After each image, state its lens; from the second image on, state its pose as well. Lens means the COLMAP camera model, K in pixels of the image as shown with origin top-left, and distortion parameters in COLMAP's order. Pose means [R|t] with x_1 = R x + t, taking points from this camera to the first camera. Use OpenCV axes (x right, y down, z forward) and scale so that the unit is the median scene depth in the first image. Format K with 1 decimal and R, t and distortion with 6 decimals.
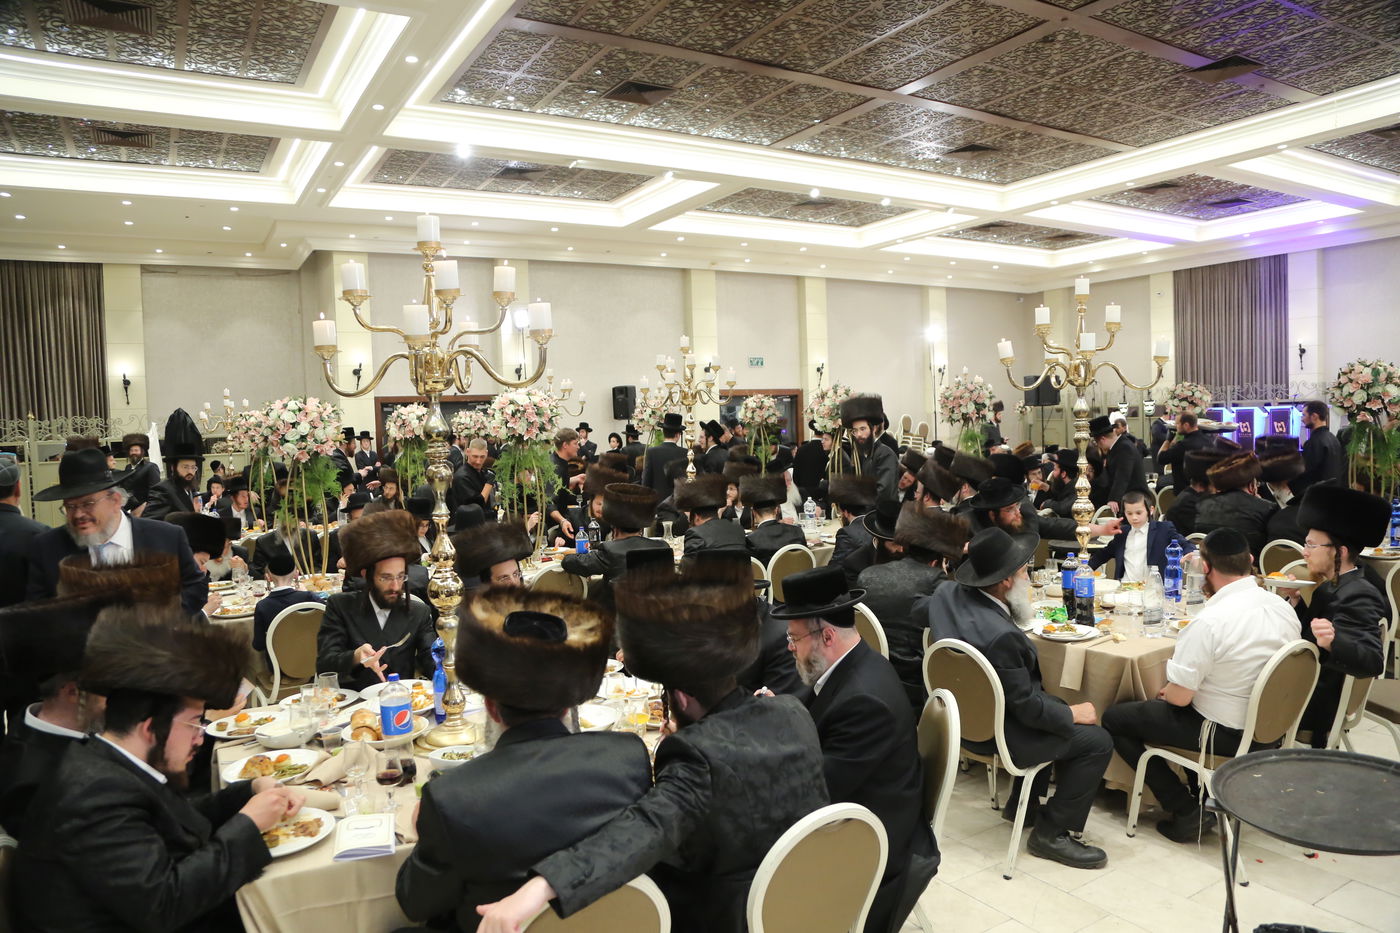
lens RADIAL K [[938.2, 0, 705.1], [0, 938.2, 485.4], [0, 0, 1]] dist [-0.126403, 0.070724]
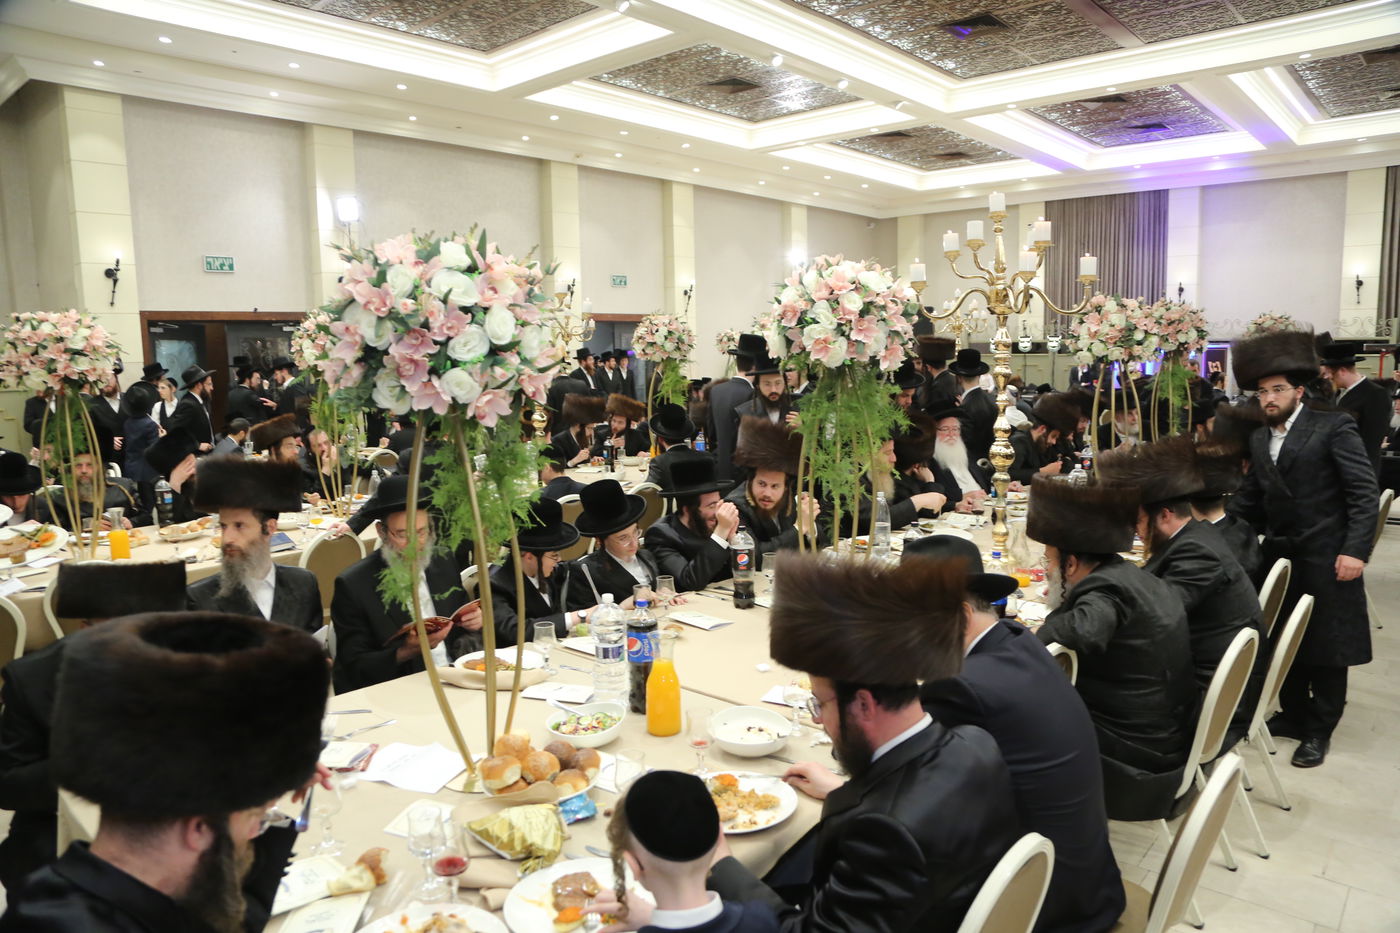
lens RADIAL K [[938.2, 0, 705.1], [0, 938.2, 485.4], [0, 0, 1]] dist [-0.126403, 0.070724]
pose [[0.952518, -0.028503, 0.303146, -0.144555], [0.007870, 0.997581, 0.069067, -0.008328], [-0.304381, -0.063402, 0.950438, 0.201405]]
